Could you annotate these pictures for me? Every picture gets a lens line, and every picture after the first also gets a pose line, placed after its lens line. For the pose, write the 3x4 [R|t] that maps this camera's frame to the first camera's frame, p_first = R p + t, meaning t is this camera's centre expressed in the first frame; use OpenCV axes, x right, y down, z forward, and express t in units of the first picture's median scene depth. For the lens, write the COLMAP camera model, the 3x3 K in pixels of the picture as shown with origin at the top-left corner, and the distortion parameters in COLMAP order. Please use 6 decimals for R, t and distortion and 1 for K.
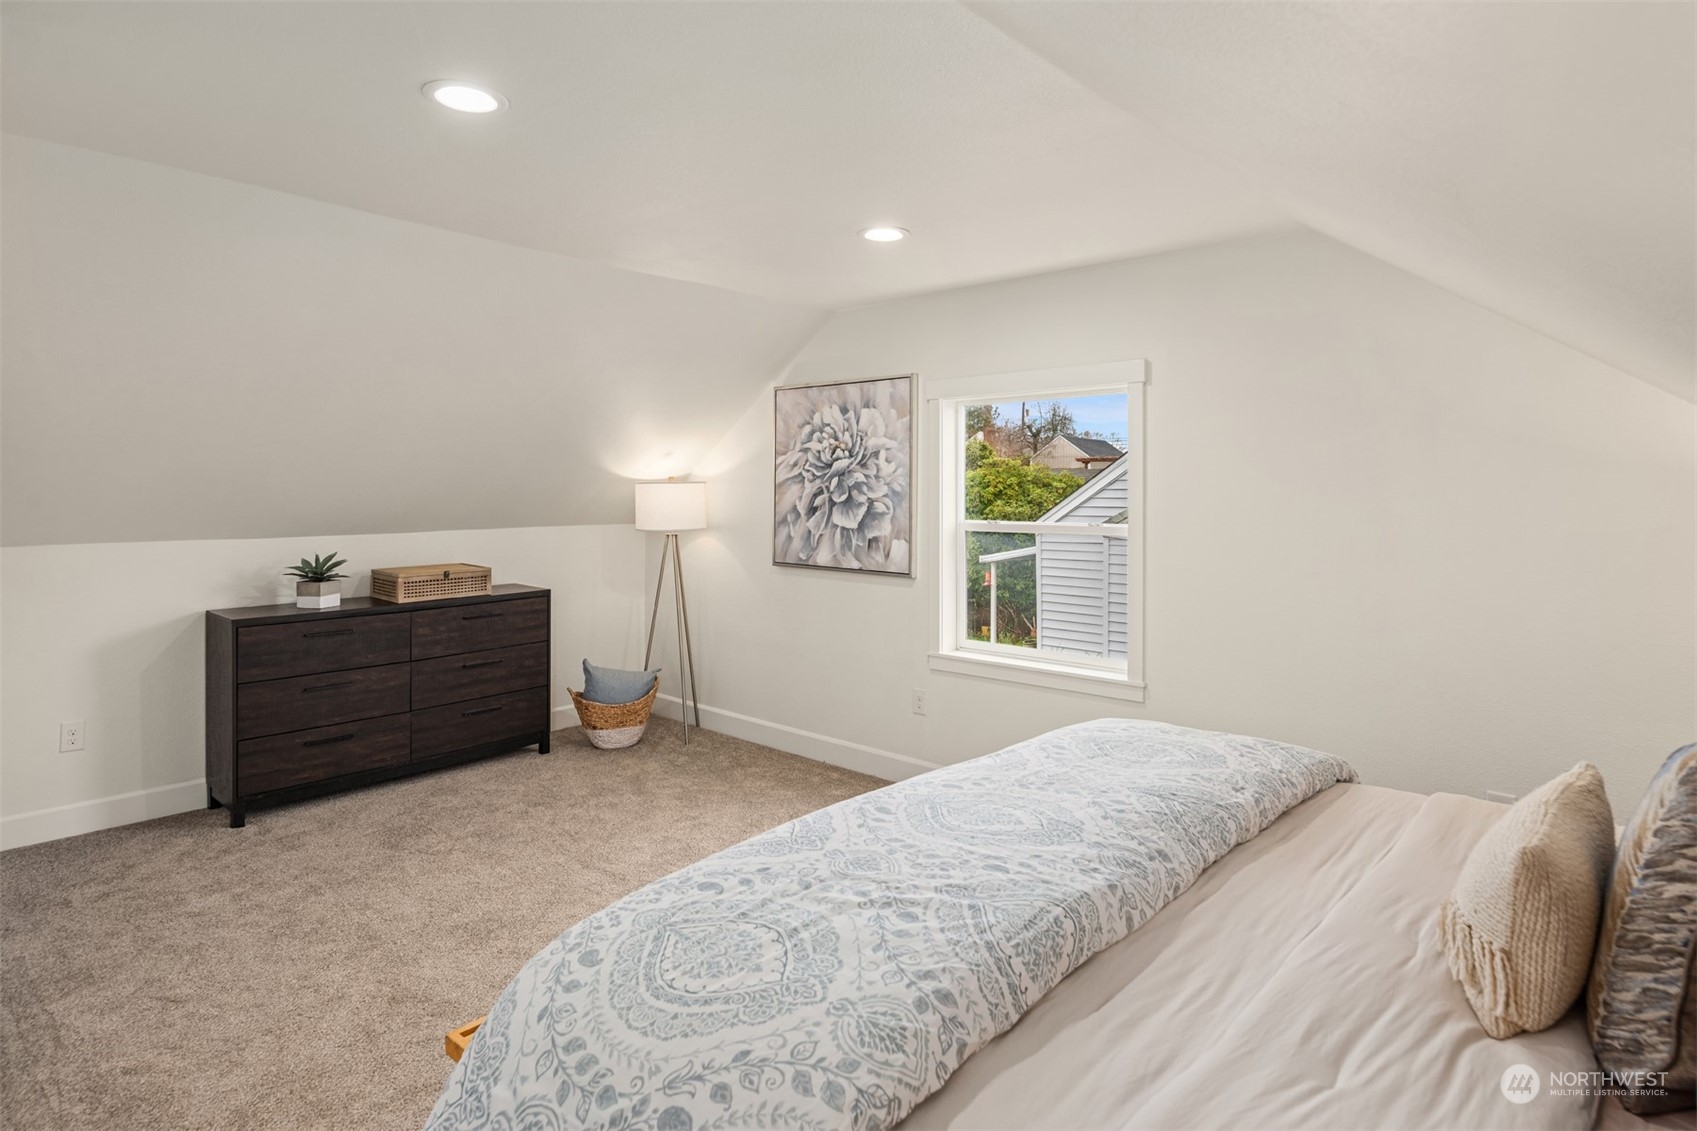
lens RADIAL K [[944.2, 0, 850.3], [0, 944.2, 510.8], [0, 0, 1]] dist [-0.026240, 0.000526]
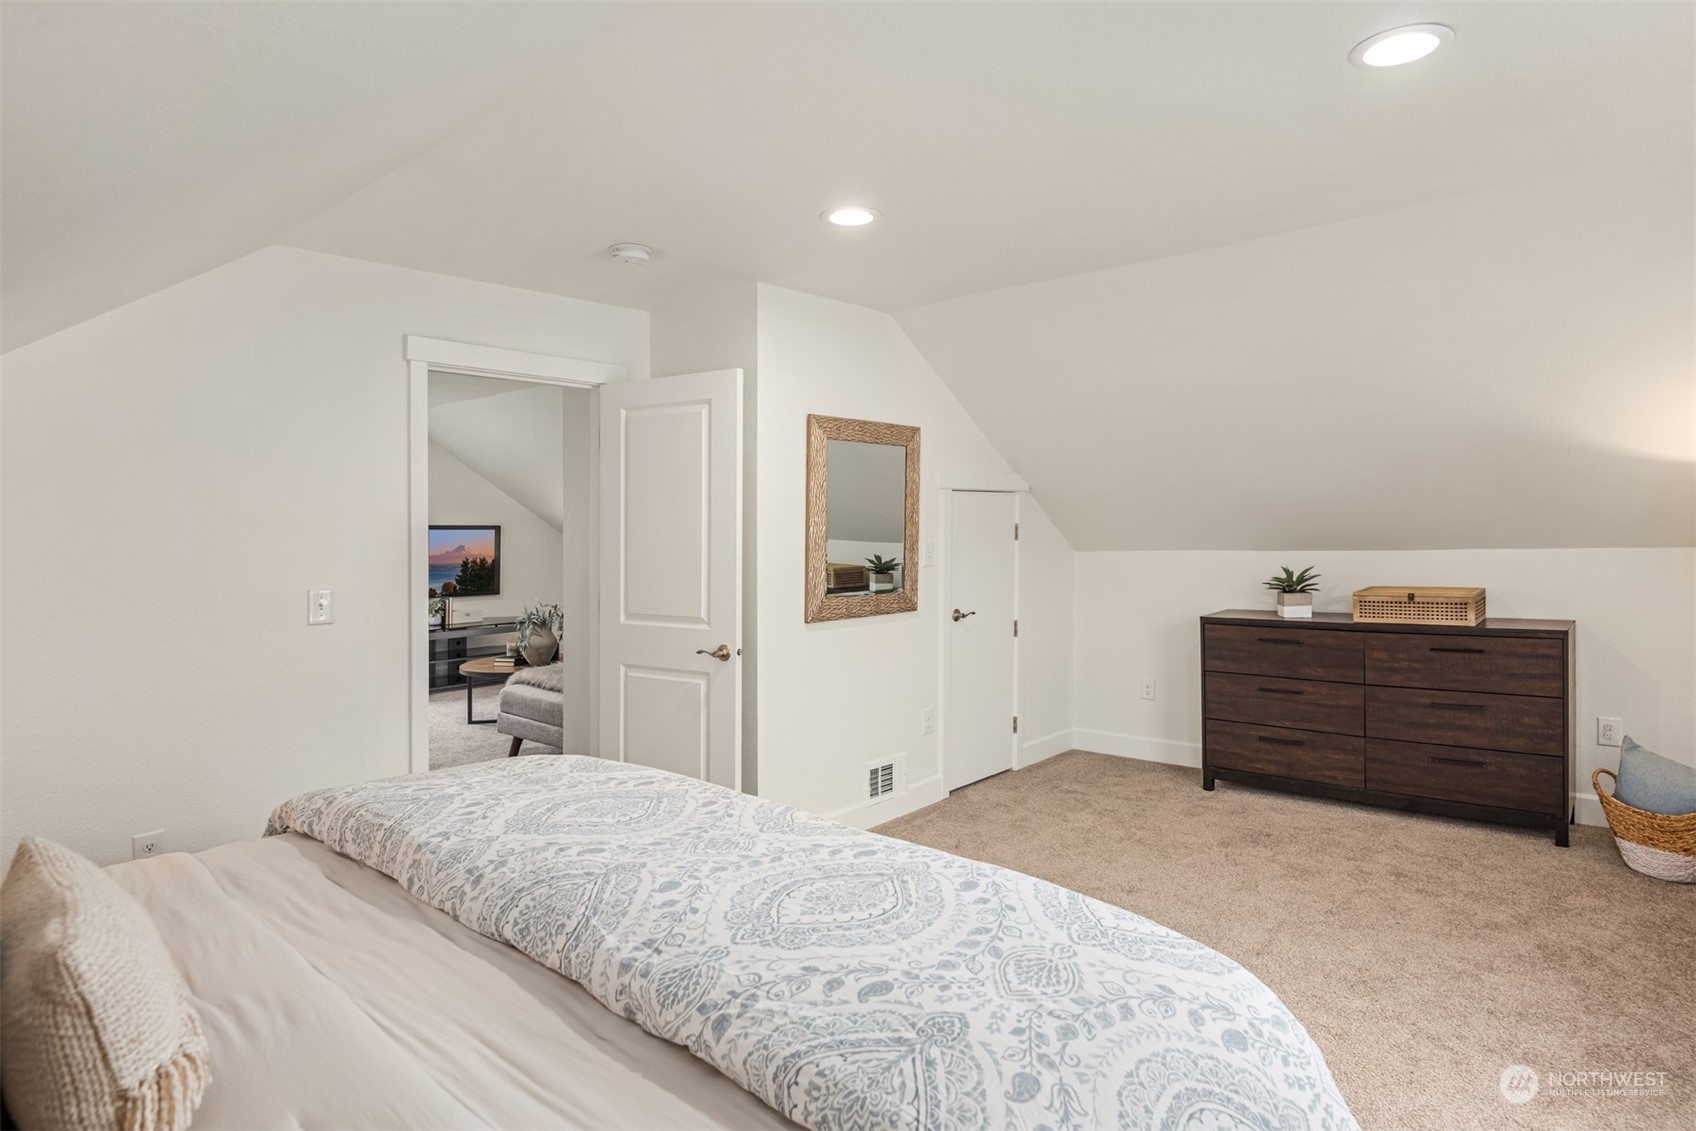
lens RADIAL K [[891.4, 0, 848.0], [0, 891.4, 565.5], [0, 0, 1]] dist [0.004482, 0.000310]
pose [[0.015522, 0.041382, -0.999023, 0.433057], [-0.000685, 0.999143, 0.041376, 0.003404], [0.999879, 0.000043, 0.015537, 0.478350]]
